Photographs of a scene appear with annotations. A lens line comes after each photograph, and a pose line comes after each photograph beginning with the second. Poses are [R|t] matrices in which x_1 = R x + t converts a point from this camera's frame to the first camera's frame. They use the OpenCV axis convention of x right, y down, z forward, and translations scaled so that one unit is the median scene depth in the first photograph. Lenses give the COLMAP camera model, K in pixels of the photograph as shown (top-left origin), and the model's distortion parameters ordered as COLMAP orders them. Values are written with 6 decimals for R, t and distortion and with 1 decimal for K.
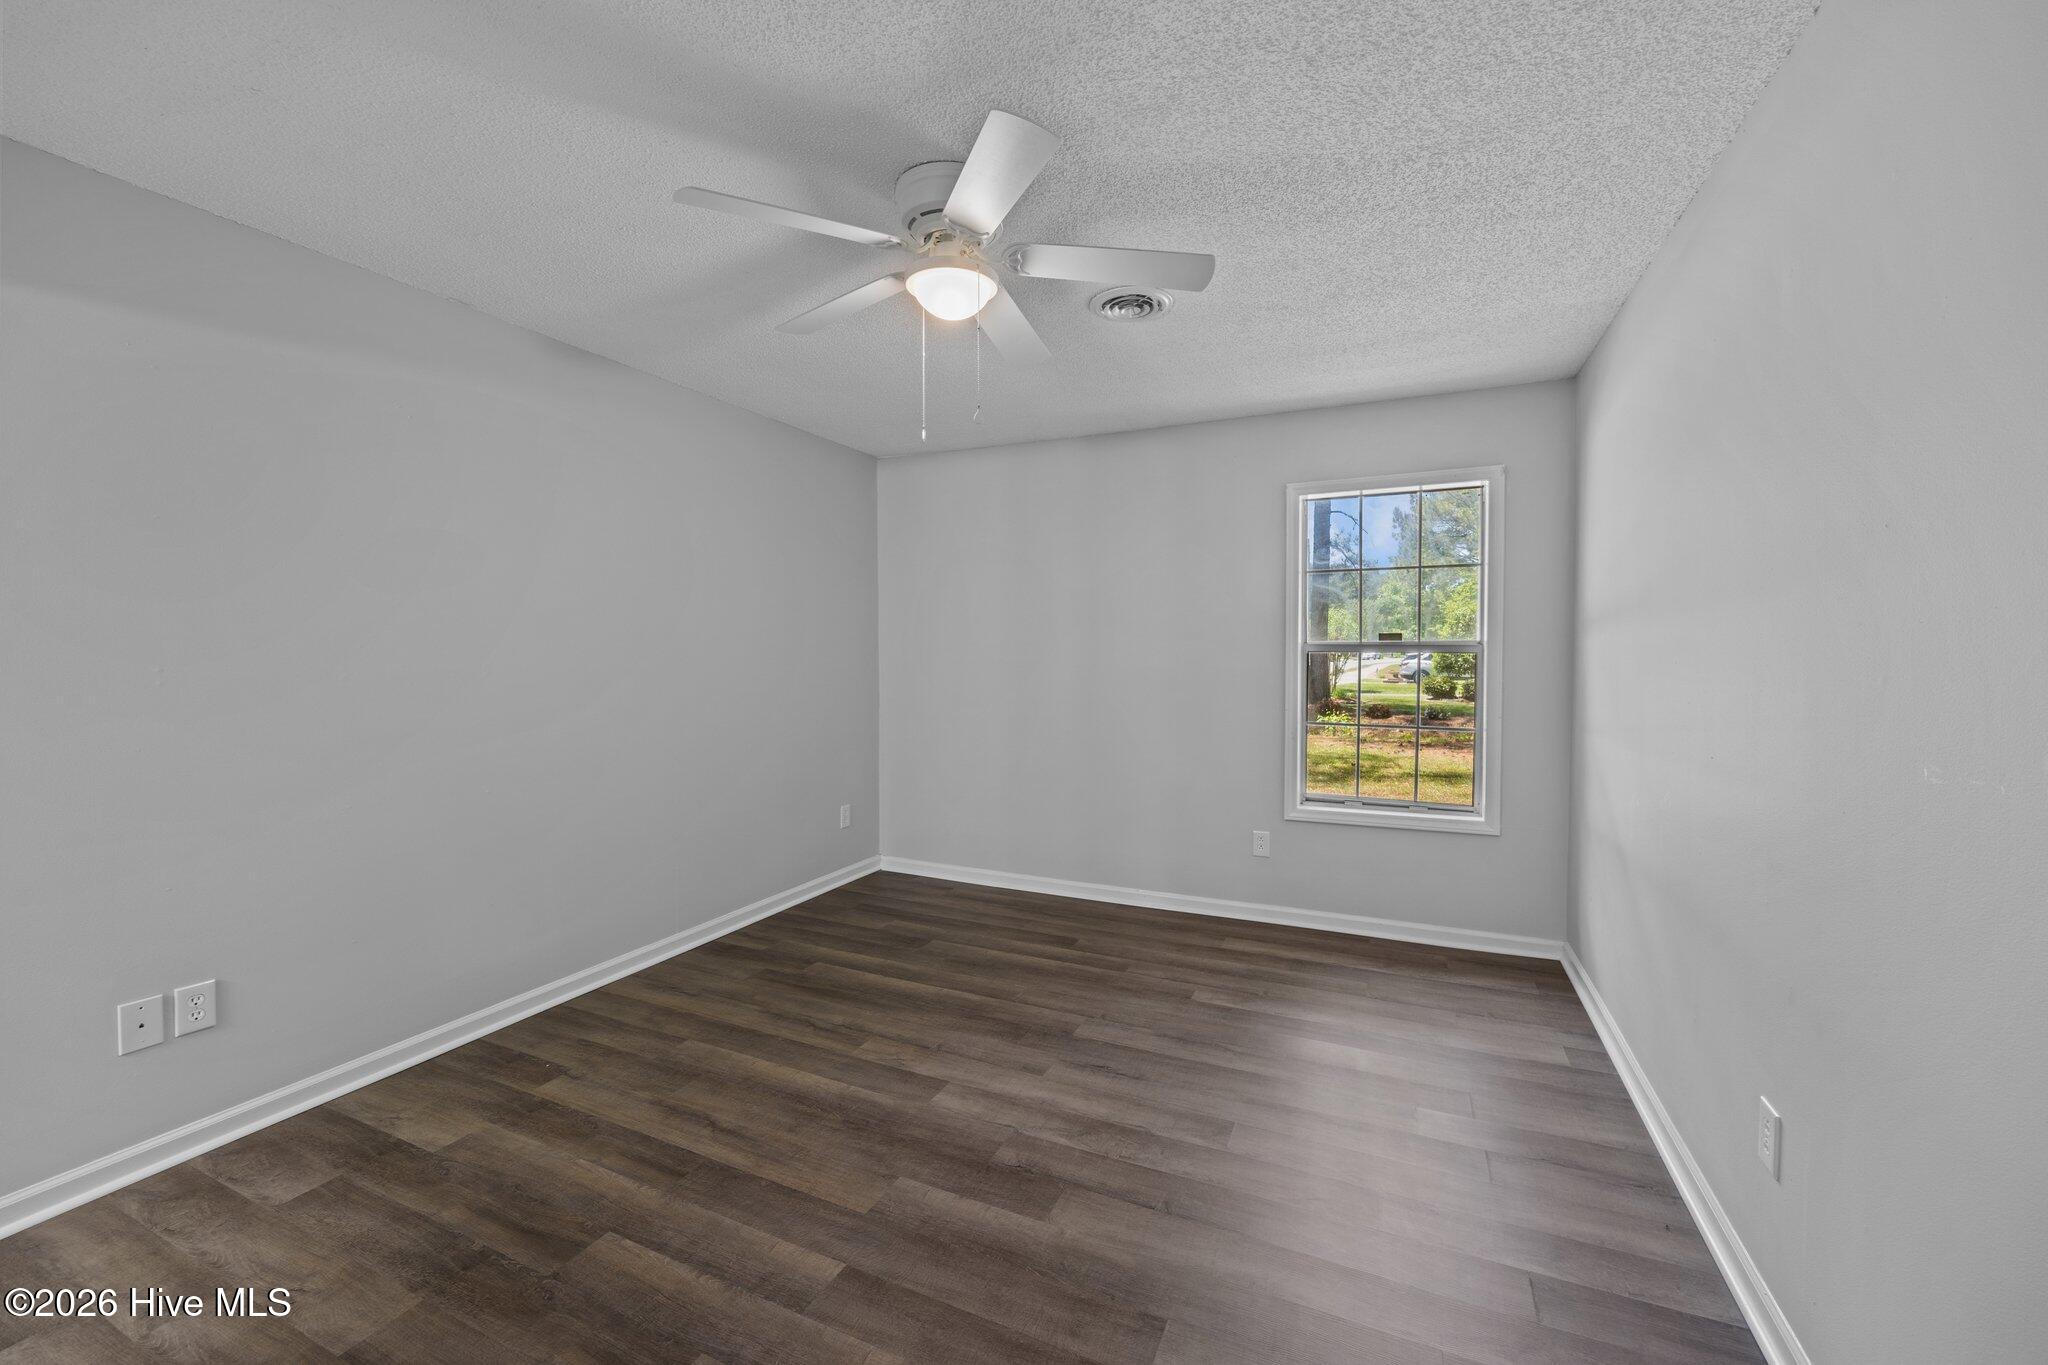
lens RADIAL K [[835.0, 0, 1017.2], [0, 835.0, 647.3], [0, 0, 1]] dist [-0.002144, -0.000254]
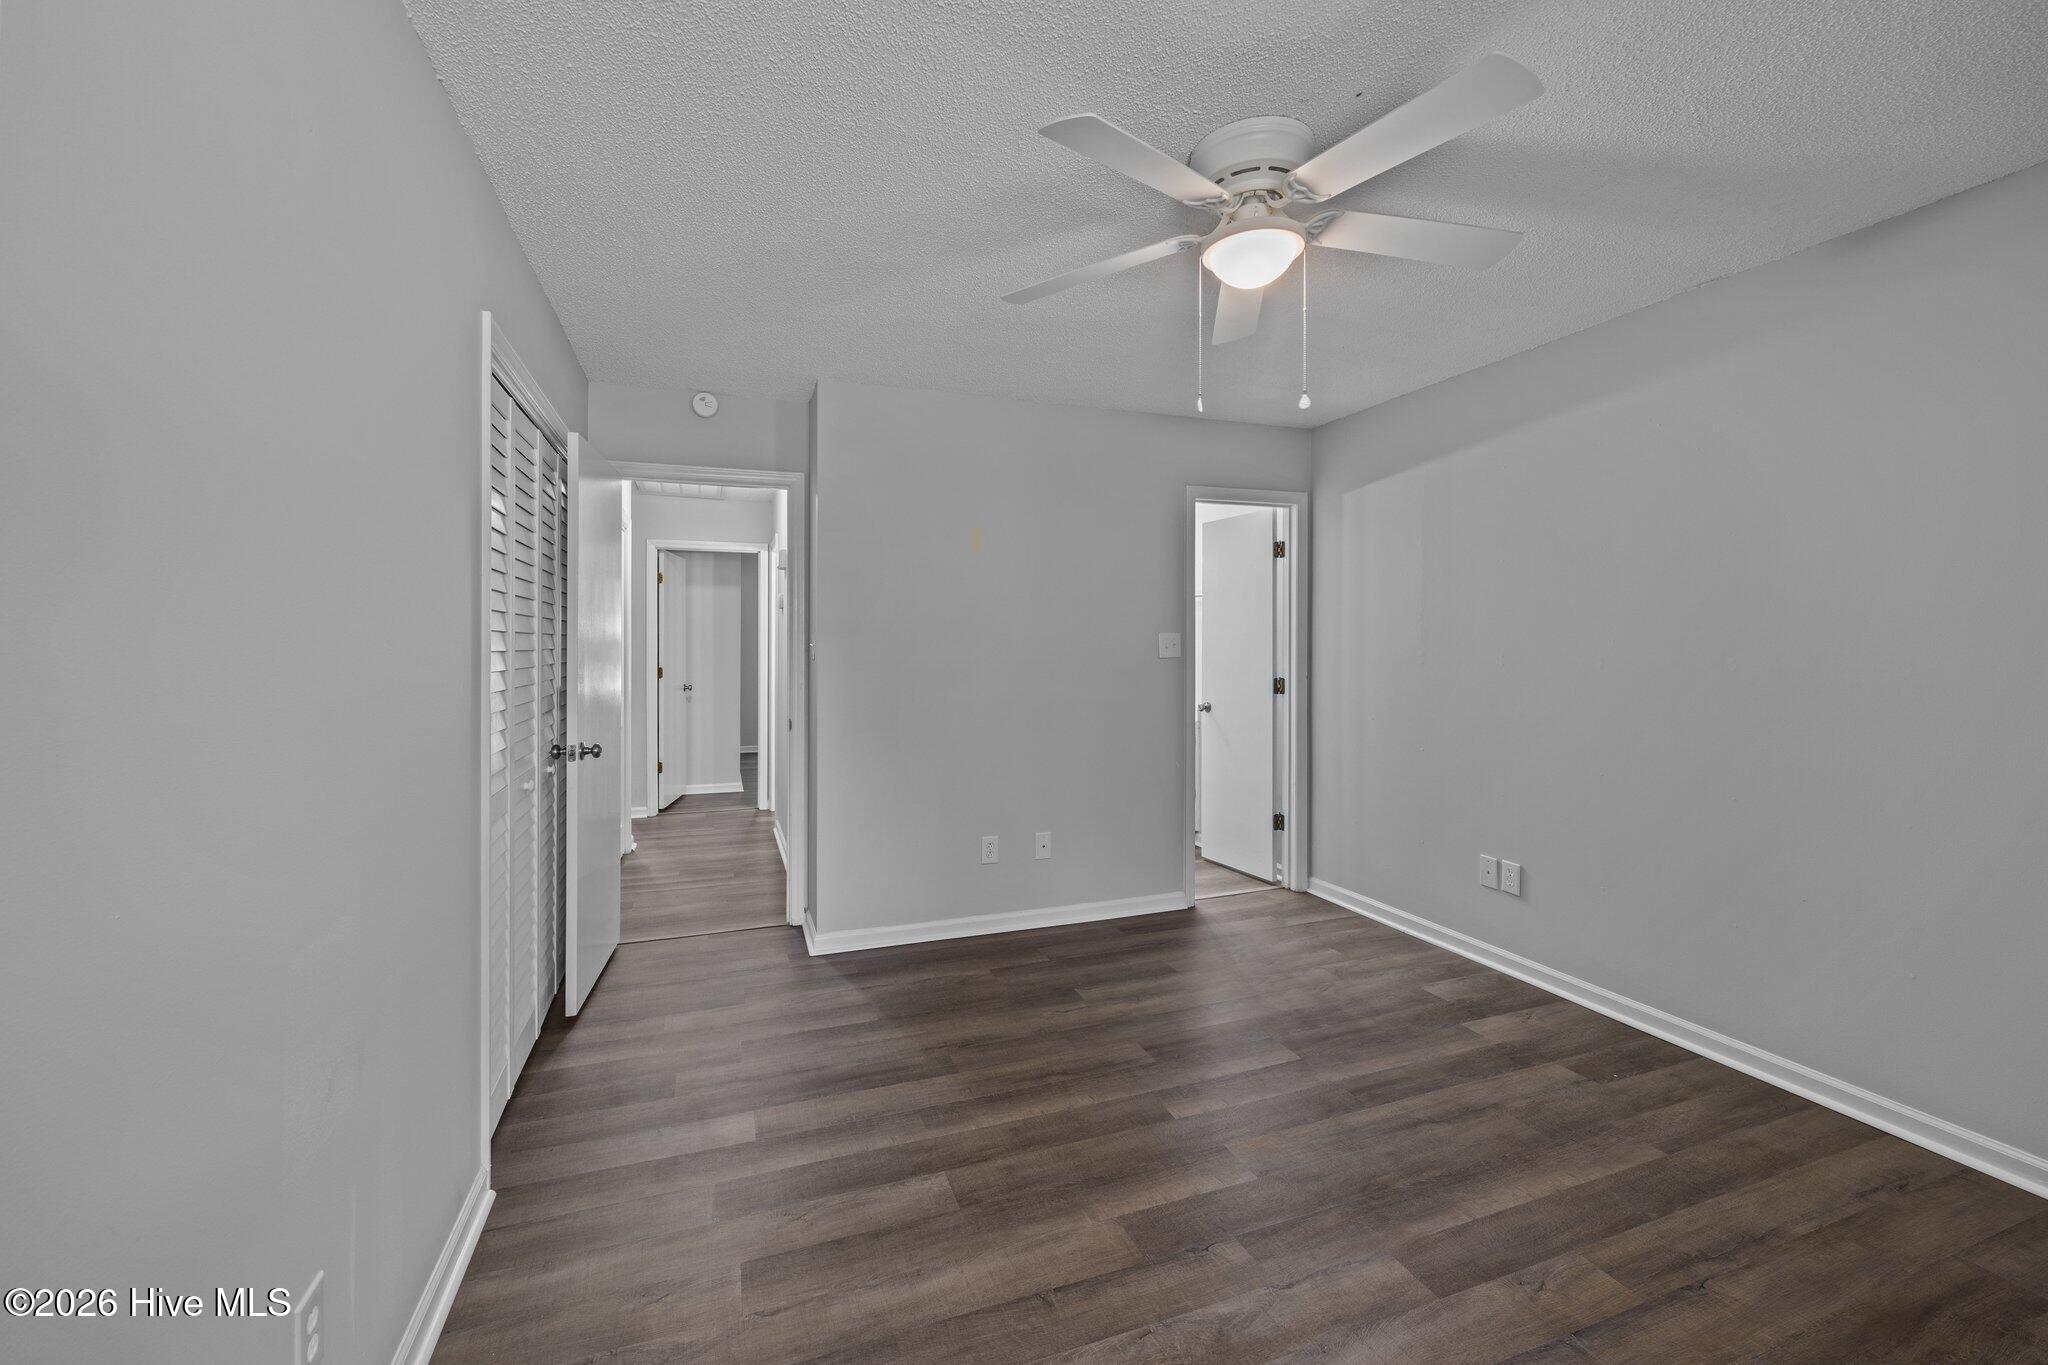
lens RADIAL K [[835.0, 0, 1017.2], [0, 835.0, 647.3], [0, 0, 1]] dist [-0.002144, -0.000254]
pose [[-0.713918, 0.004429, -0.700215, 0.667854], [0.004729, 0.999988, 0.001504, 0.002527], [0.700214, -0.002238, -0.713930, 1.338090]]
